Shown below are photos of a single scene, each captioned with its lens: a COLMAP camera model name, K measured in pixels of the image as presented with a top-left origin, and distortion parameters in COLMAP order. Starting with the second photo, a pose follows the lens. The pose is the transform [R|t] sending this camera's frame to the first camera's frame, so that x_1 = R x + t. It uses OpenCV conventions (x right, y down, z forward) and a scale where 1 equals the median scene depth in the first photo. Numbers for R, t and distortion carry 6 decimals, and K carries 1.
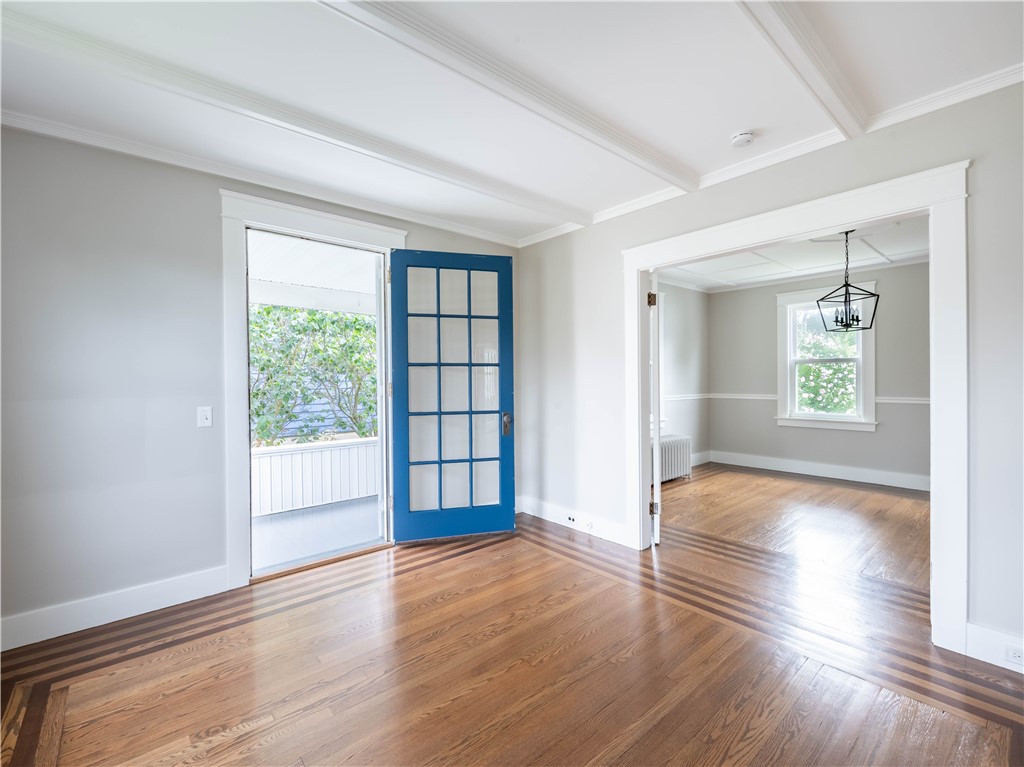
lens RADIAL K [[453.8, 0, 517.3], [0, 453.8, 383.6], [0, 0, 1]] dist [-0.003188, -0.002308]
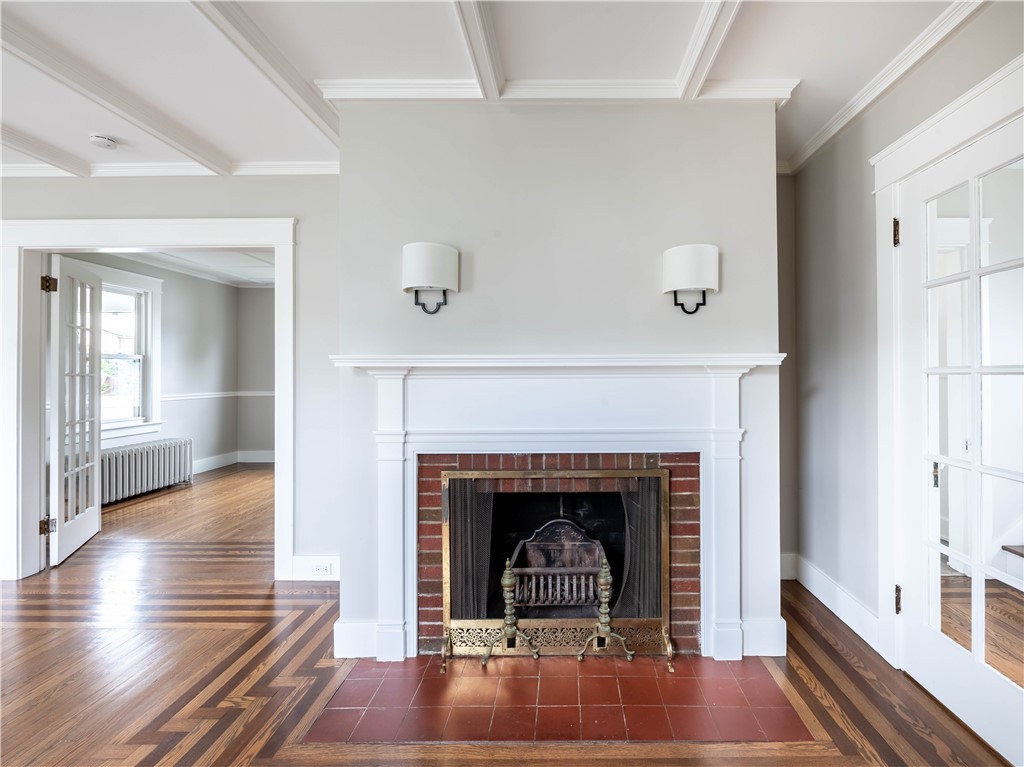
lens RADIAL K [[457.6, 0, 562.4], [0, 457.6, 370.1], [0, 0, 1]] dist [0.000454, -0.002998]
pose [[0.652263, 0.013306, 0.757876, 0.271727], [0.005187, 0.999744, -0.022017, 0.002821], [-0.757975, 0.018292, 0.652028, -0.303010]]
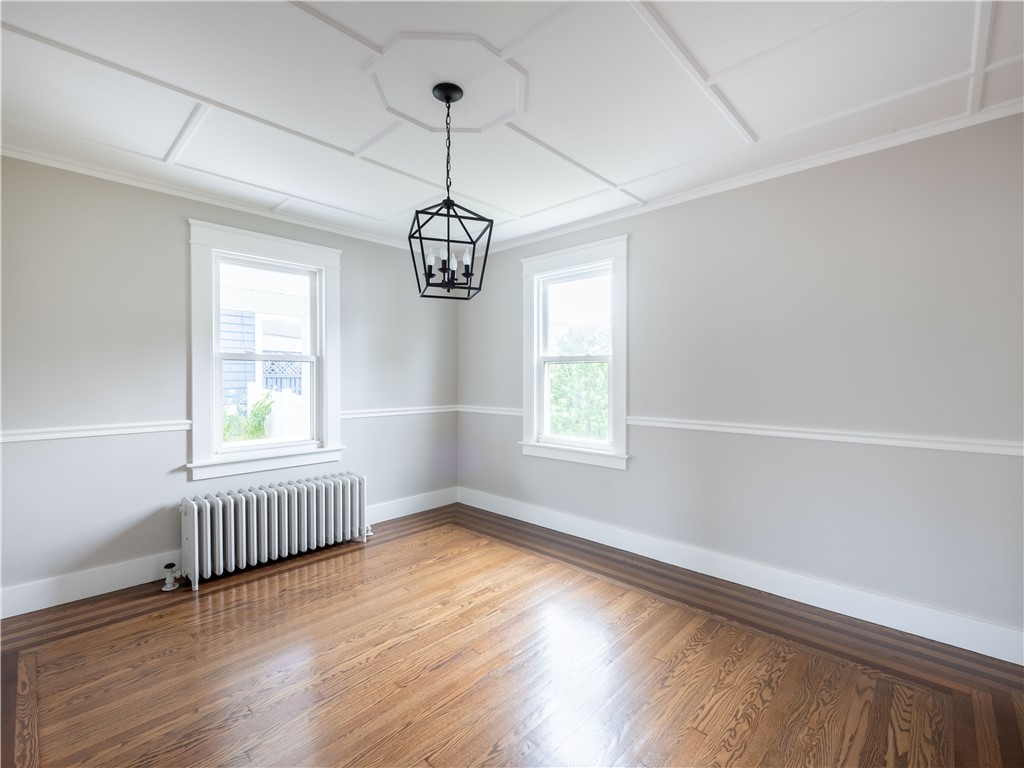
lens RADIAL K [[453.8, 0, 513.5], [0, 453.8, 383.4], [0, 0, 1]] dist [-0.003188, -0.002308]
pose [[0.994264, 0.007448, 0.106690, 0.851228], [-0.007442, 0.999972, -0.000457, -0.023021], [-0.106691, -0.000340, 0.994292, 0.571035]]
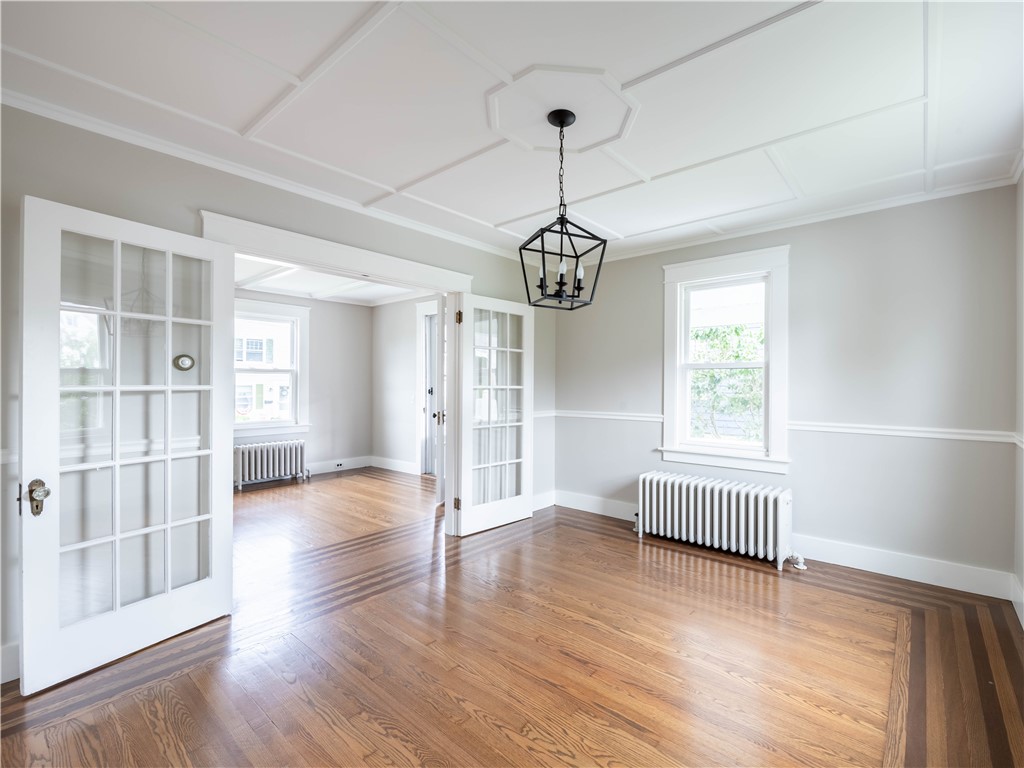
lens RADIAL K [[453.8, 0, 579.5], [0, 453.8, 383.2], [0, 0, 1]] dist [-0.003188, -0.002308]
pose [[0.216426, 0.009219, -0.976255, 1.428777], [-0.017530, 0.999831, 0.005556, -0.033252], [0.976142, 0.015911, 0.216551, 1.038520]]
